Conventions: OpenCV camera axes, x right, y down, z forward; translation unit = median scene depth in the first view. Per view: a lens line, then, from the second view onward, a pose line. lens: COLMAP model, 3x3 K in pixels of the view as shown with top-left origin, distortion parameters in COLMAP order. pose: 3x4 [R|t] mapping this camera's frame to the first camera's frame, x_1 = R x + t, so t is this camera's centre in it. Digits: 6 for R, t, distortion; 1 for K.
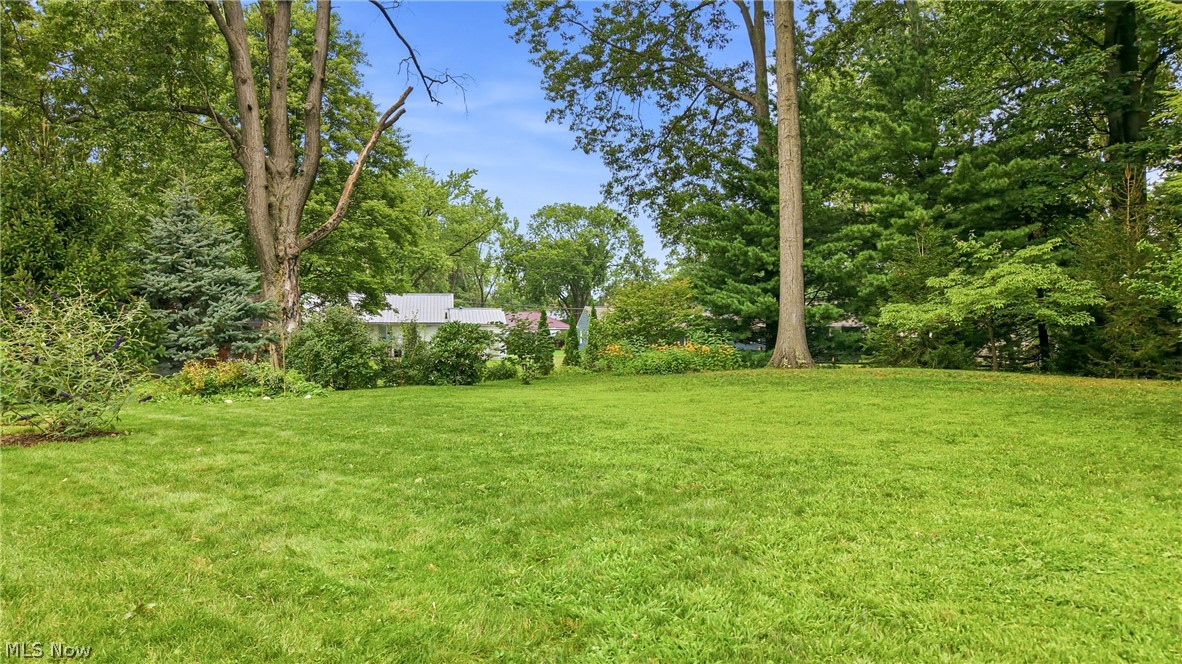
lens RADIAL K [[786.0, 0, 591.0], [0, 786.0, 332.0], [0, 0, 1]] dist [0.076261, -0.100956]
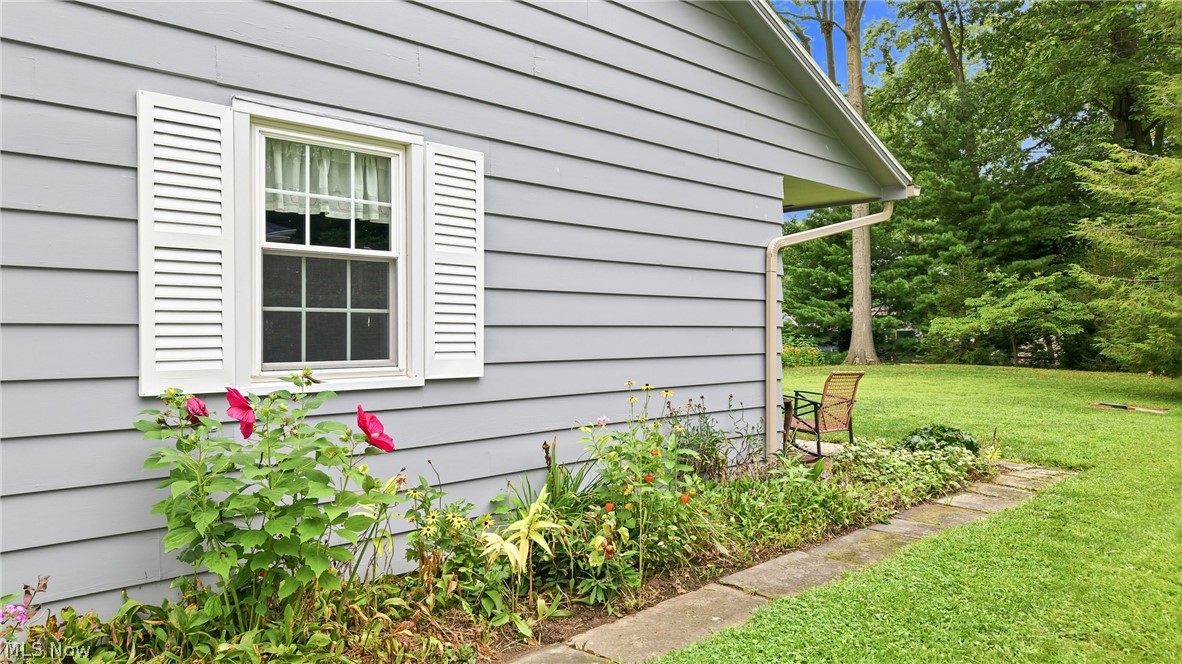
lens RADIAL K [[785.1, 0, 591.0], [0, 785.1, 332.0], [0, 0, 1]] dist [0.053296, -0.074296]
pose [[0.998277, 0.001774, -0.058648, -0.118463], [-0.001885, 0.999997, -0.001831, -0.005926], [0.058645, 0.001938, 0.998277, -0.336292]]
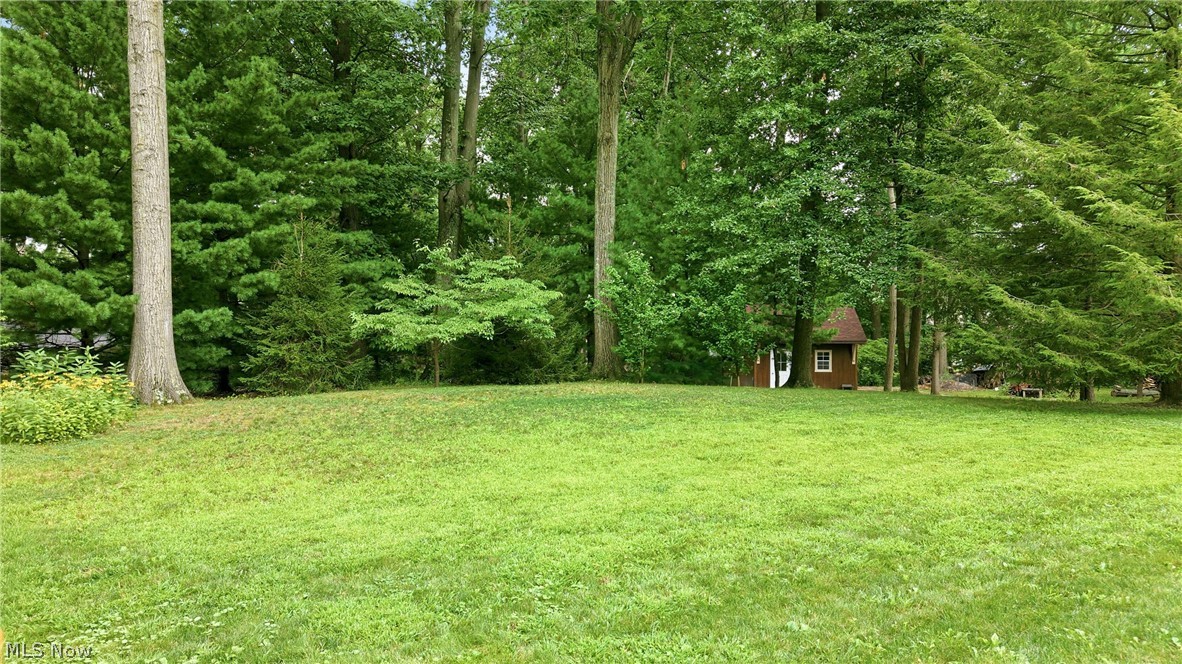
lens RADIAL K [[786.0, 0, 591.0], [0, 786.0, 332.0], [0, 0, 1]] dist [0.076261, -0.100956]
pose [[0.243102, -0.006316, 0.969980, -0.306190], [0.005188, 0.999973, 0.005211, -0.016110], [-0.969987, 0.003765, 0.243129, 0.493049]]
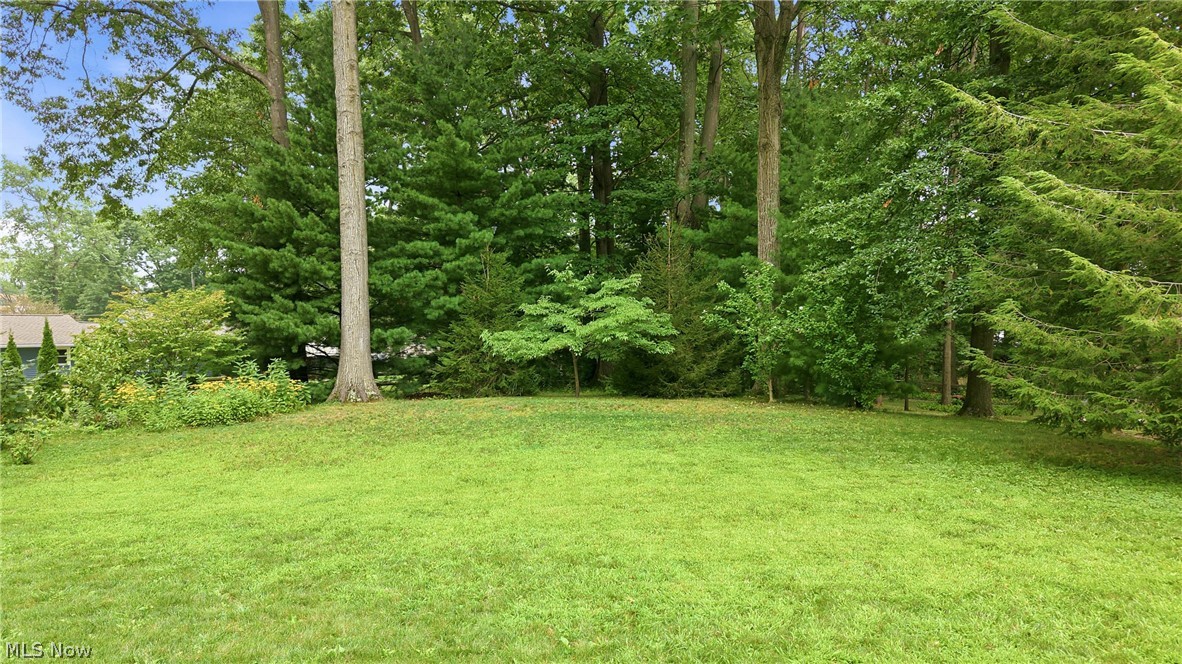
lens RADIAL K [[786.0, 0, 591.0], [0, 786.0, 332.0], [0, 0, 1]] dist [0.076261, -0.100956]
pose [[0.719100, -0.004900, 0.694889, -0.164202], [0.006772, 0.999977, 0.000043, -0.028694], [-0.694873, 0.004675, 0.719117, 0.202786]]
